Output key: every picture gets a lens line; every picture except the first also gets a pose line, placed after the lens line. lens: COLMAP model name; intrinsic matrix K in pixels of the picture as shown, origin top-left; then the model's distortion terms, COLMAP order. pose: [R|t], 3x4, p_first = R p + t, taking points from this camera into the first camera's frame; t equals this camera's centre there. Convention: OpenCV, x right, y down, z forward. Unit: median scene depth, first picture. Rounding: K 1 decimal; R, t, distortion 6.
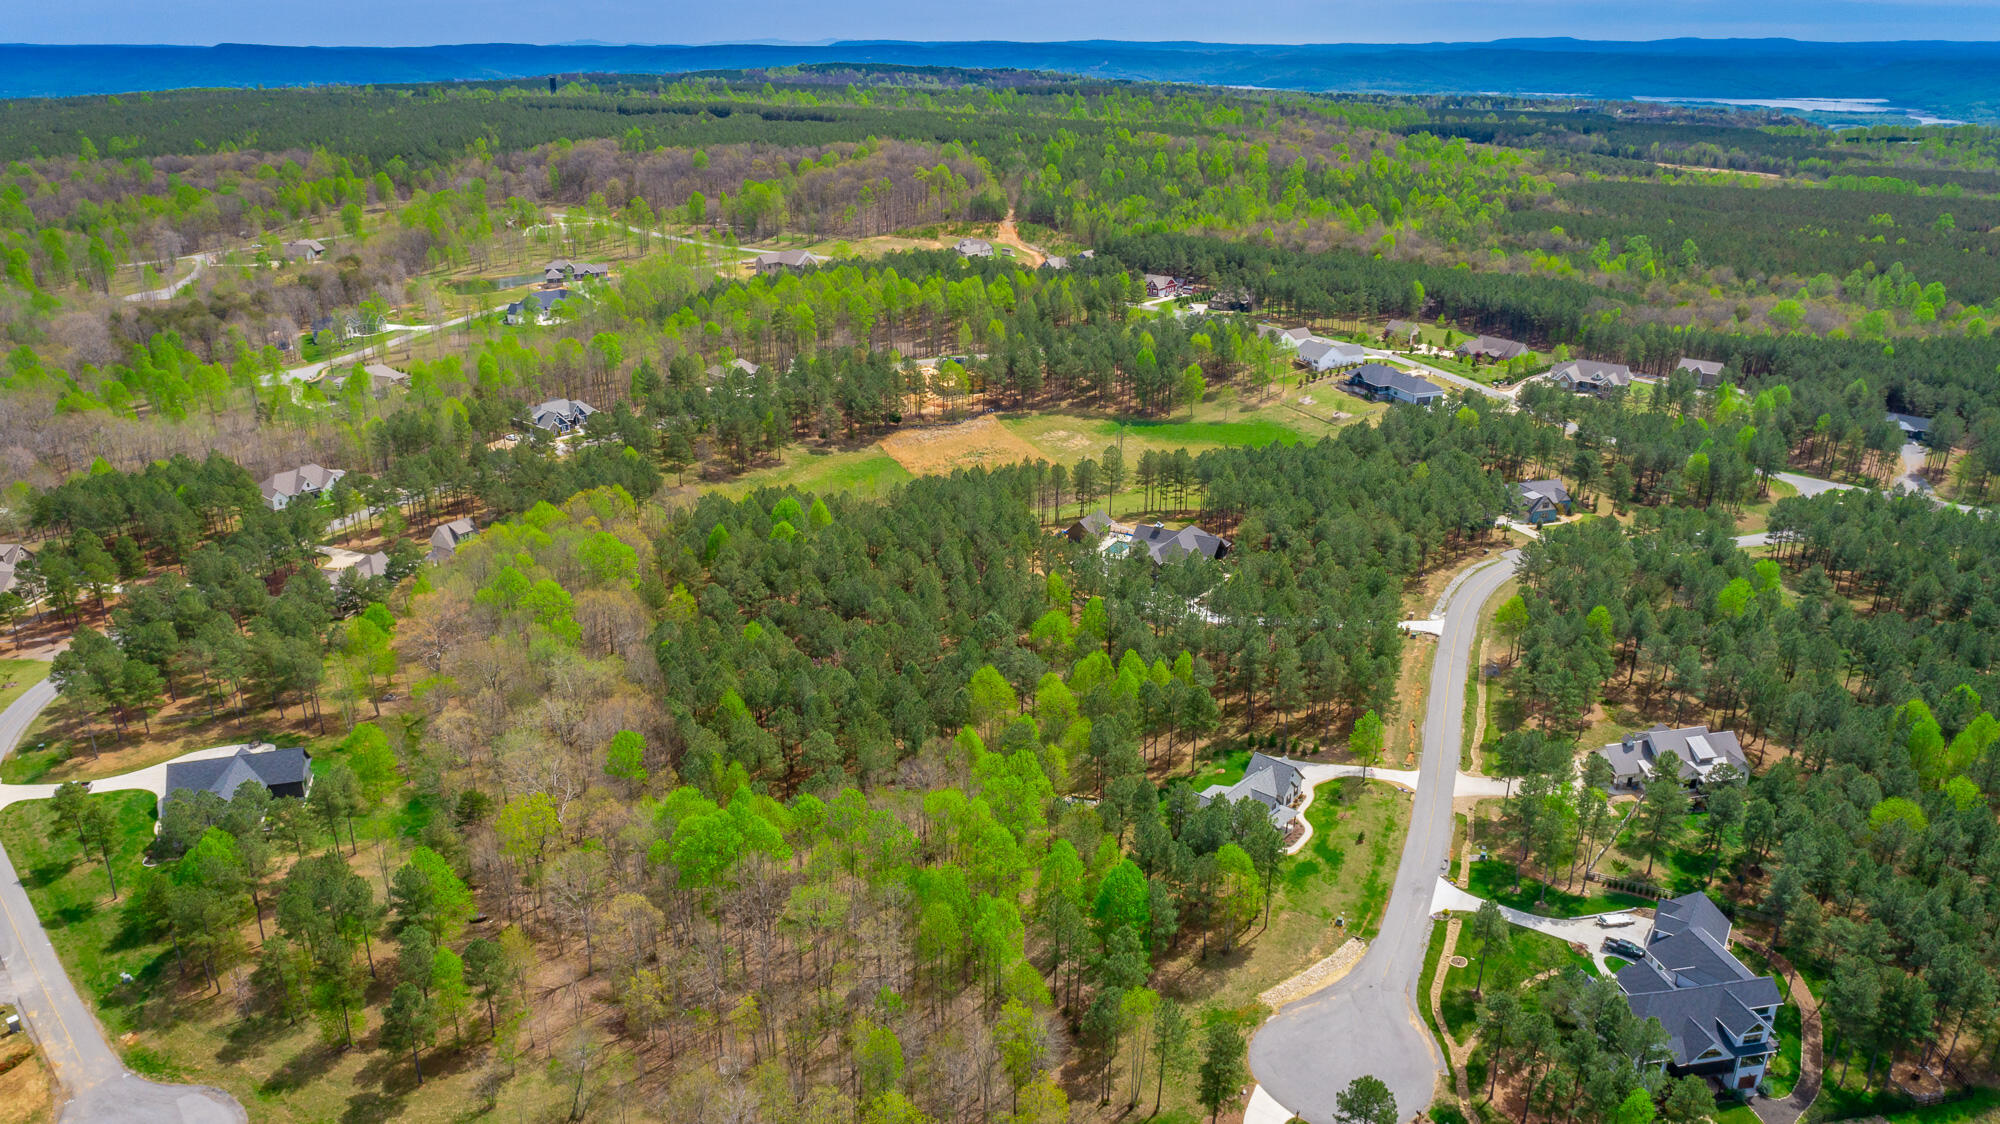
lens RADIAL K [[1390.4, 0, 1000.0], [0, 1390.4, 562.0], [0, 0, 1]] dist [-0.009981, 0.010090]
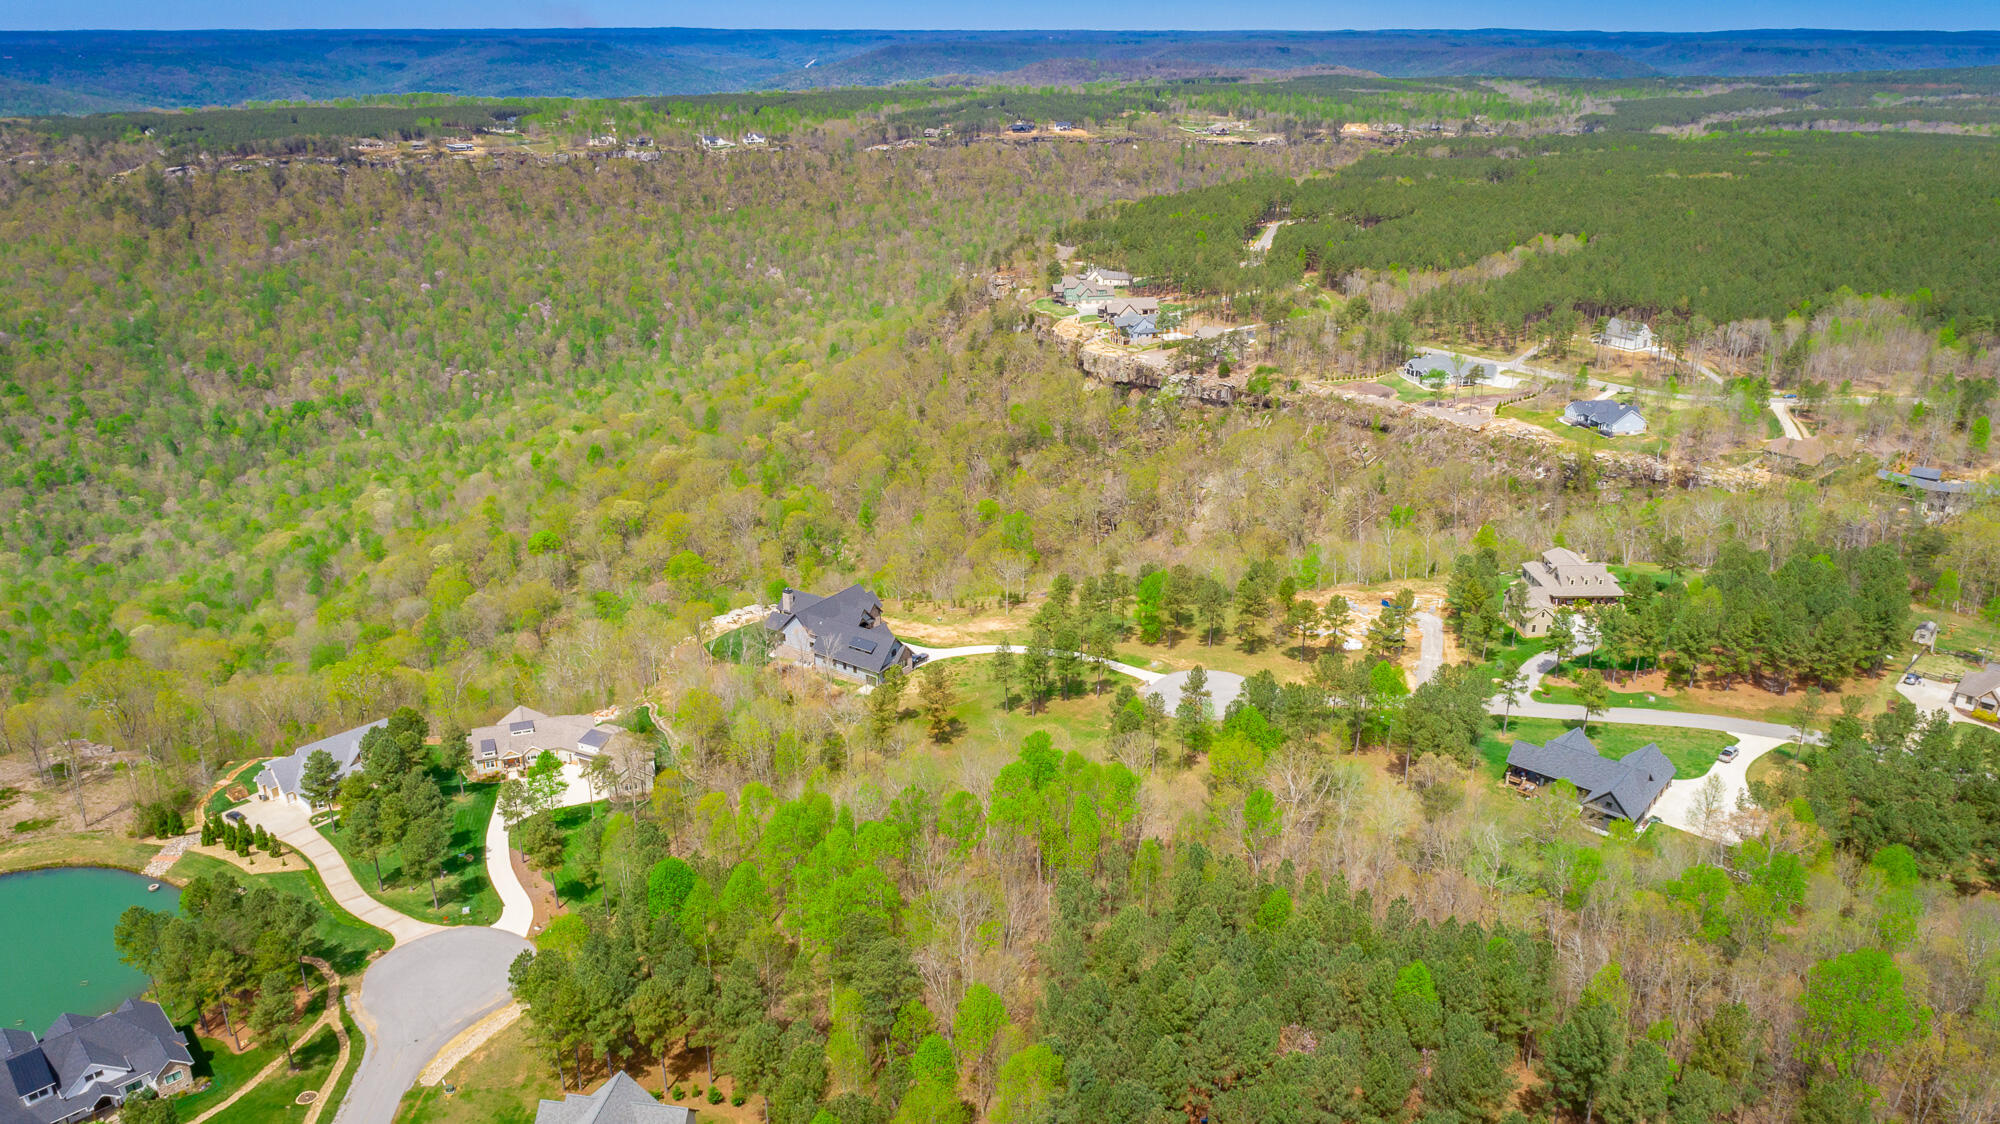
lens RADIAL K [[1401.2, 0, 1000.0], [0, 1401.2, 562.0], [0, 0, 1]] dist [-0.008967, 0.011907]
pose [[-0.838702, 0.196295, -0.507984, 0.327443], [-0.194243, 0.763604, 0.615775, -0.554878], [0.508772, 0.615124, -0.602307, 1.458247]]
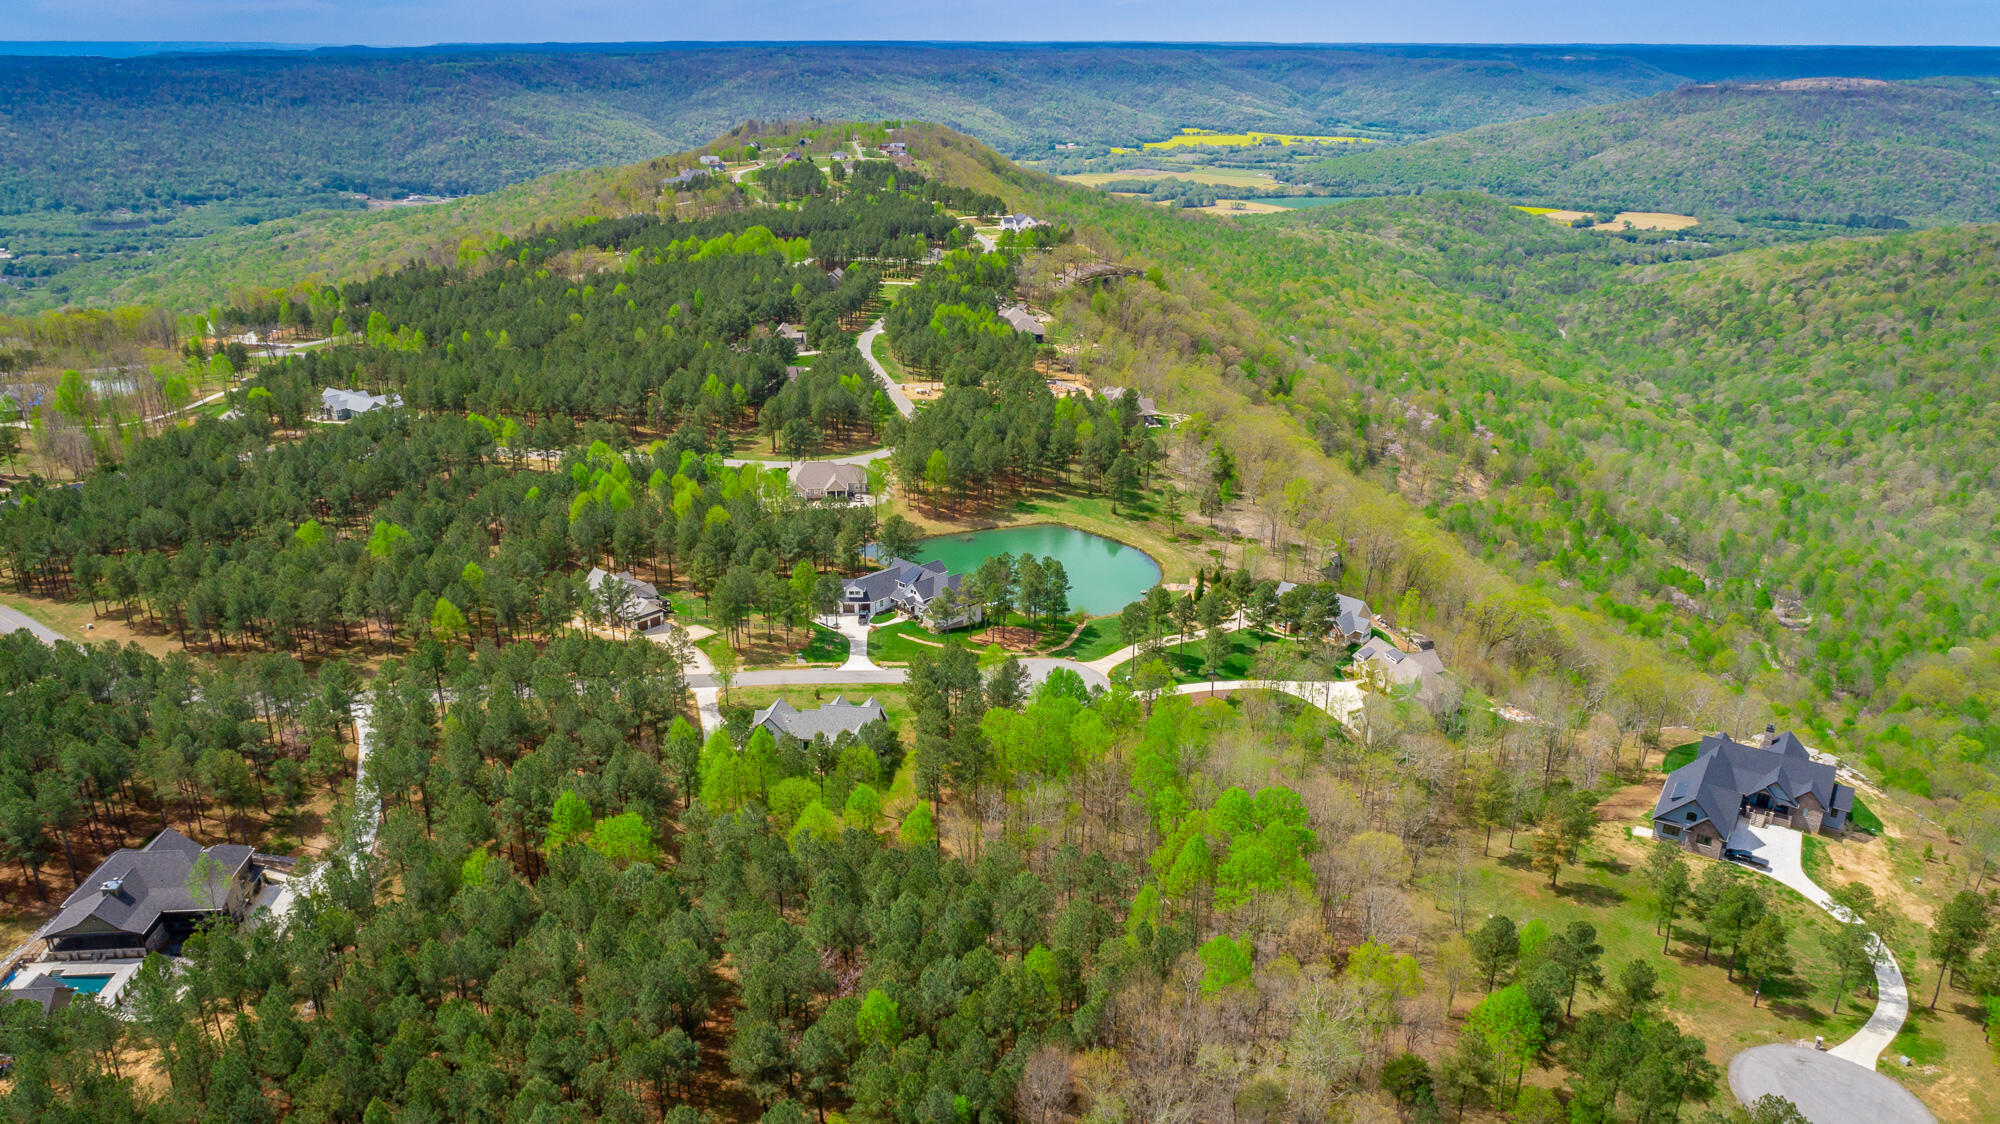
lens RADIAL K [[1385.3, 0, 1000.0], [0, 1385.3, 562.0], [0, 0, 1]] dist [-0.007260, 0.007750]
pose [[-0.563652, -0.296922, 0.770801, -0.774144], [0.290631, 0.802201, 0.521543, -0.509443], [-0.773195, 0.517987, -0.365868, 1.347349]]
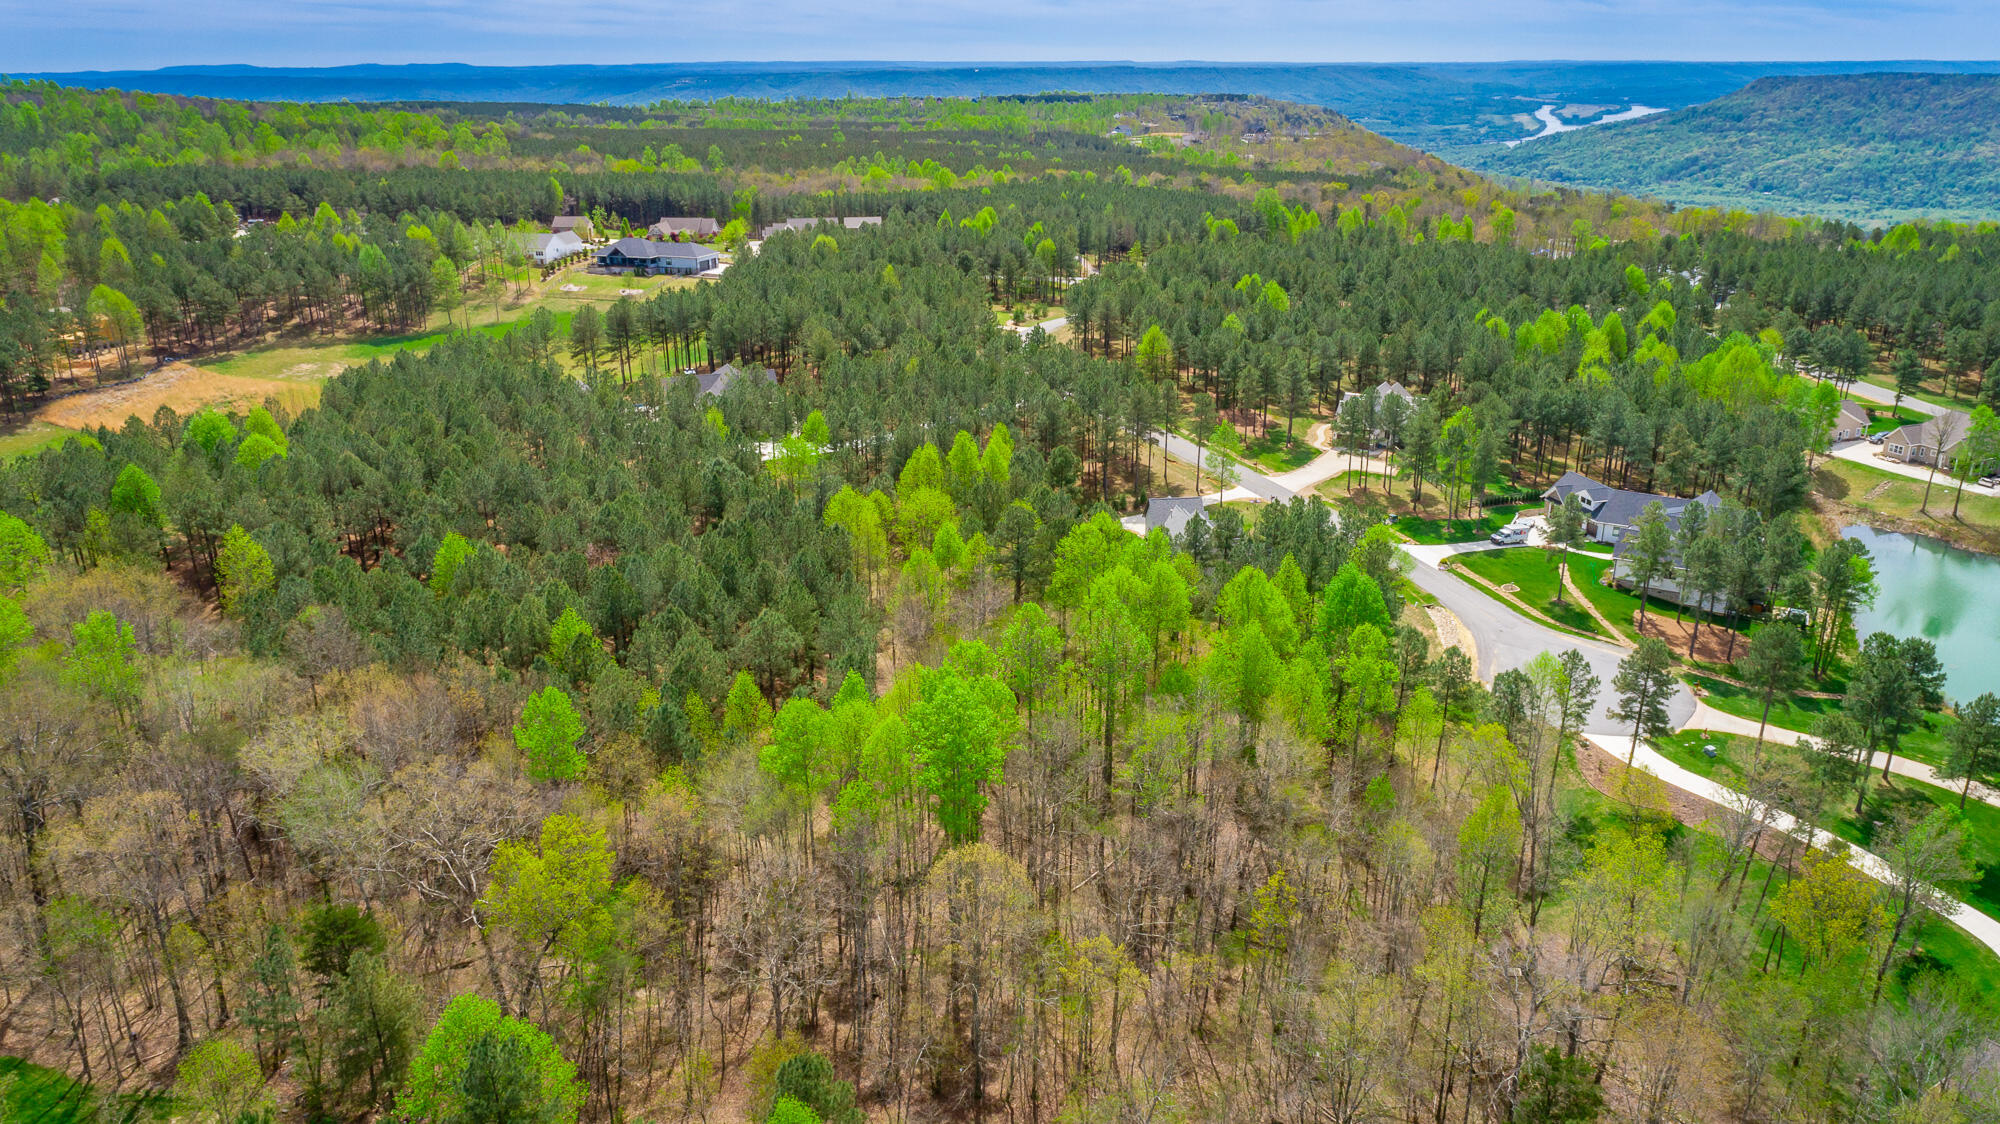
lens RADIAL K [[1385.3, 0, 1000.0], [0, 1385.3, 562.0], [0, 0, 1]] dist [-0.007260, 0.007750]
pose [[0.661104, -0.261729, 0.703164, -0.546969], [0.274514, 0.956580, 0.097960, 0.074578], [-0.698271, 0.128267, 0.704248, 0.537696]]
